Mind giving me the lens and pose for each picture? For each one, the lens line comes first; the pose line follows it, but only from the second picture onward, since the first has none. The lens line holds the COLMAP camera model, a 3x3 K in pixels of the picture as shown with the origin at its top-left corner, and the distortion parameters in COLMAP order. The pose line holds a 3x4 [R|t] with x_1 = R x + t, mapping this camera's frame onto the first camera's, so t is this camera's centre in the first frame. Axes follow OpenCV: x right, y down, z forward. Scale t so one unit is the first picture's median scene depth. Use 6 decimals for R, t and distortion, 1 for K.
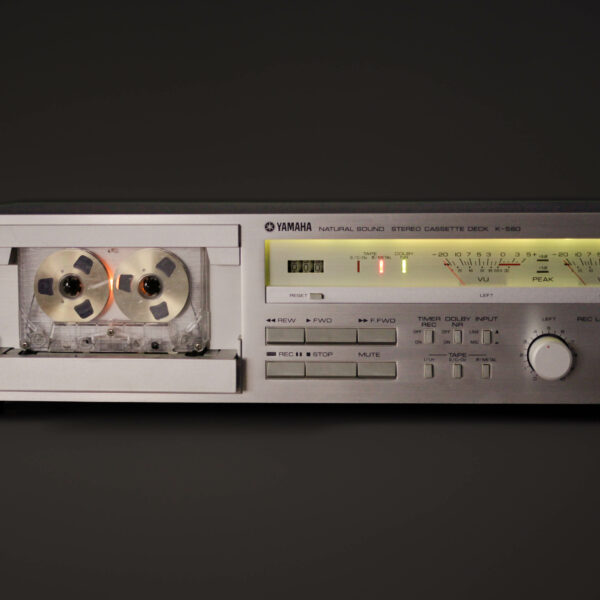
lens RADIAL K [[1485.7, 0, 300.0], [0, 1485.7, 300.0], [0, 0, 1]] dist [-0.062961, -0.297475]
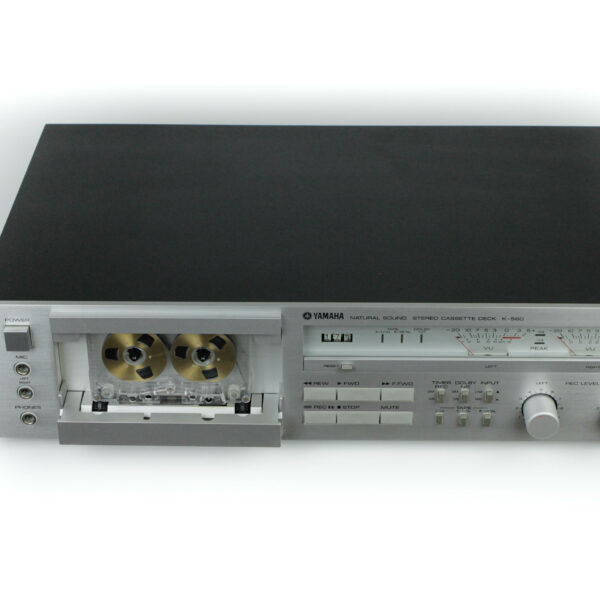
lens RADIAL K [[1485.7, 0, 300.0], [0, 1485.7, 300.0], [0, 0, 1]] dist [-0.062961, -0.297475]
pose [[0.998671, -0.020901, 0.047114, -0.079902], [-0.001592, 0.901147, 0.433510, -0.558439], [-0.051517, -0.433008, 0.899916, -0.030239]]
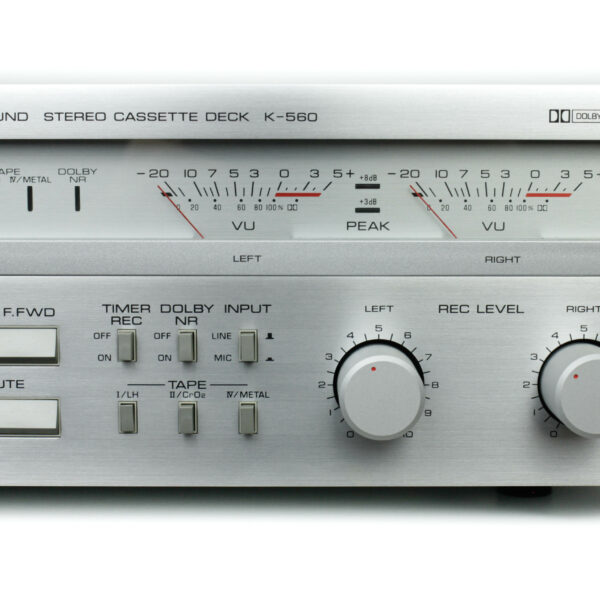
lens RADIAL K [[1485.7, 0, 300.0], [0, 1485.7, 300.0], [0, 0, 1]] dist [-0.062961, -0.297475]
pose [[0.998089, 0.000242, 0.061798, 0.112697], [-0.000721, 0.999970, 0.007723, 0.006294], [-0.061795, -0.007752, 0.998059, 0.524448]]
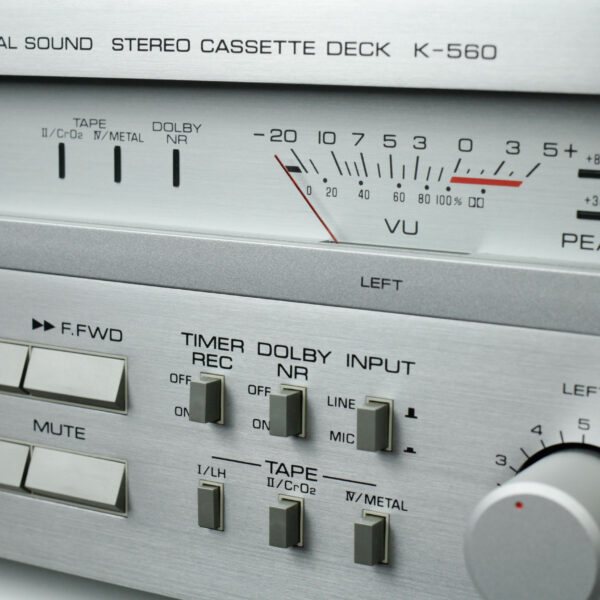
lens RADIAL K [[1485.7, 0, 300.0], [0, 1485.7, 300.0], [0, 0, 1]] dist [-0.062961, -0.297475]
pose [[0.901416, 0.094346, -0.422550, 0.232088], [-0.065288, 0.994429, 0.082756, -0.022639], [0.428003, -0.047010, 0.902554, 0.729186]]
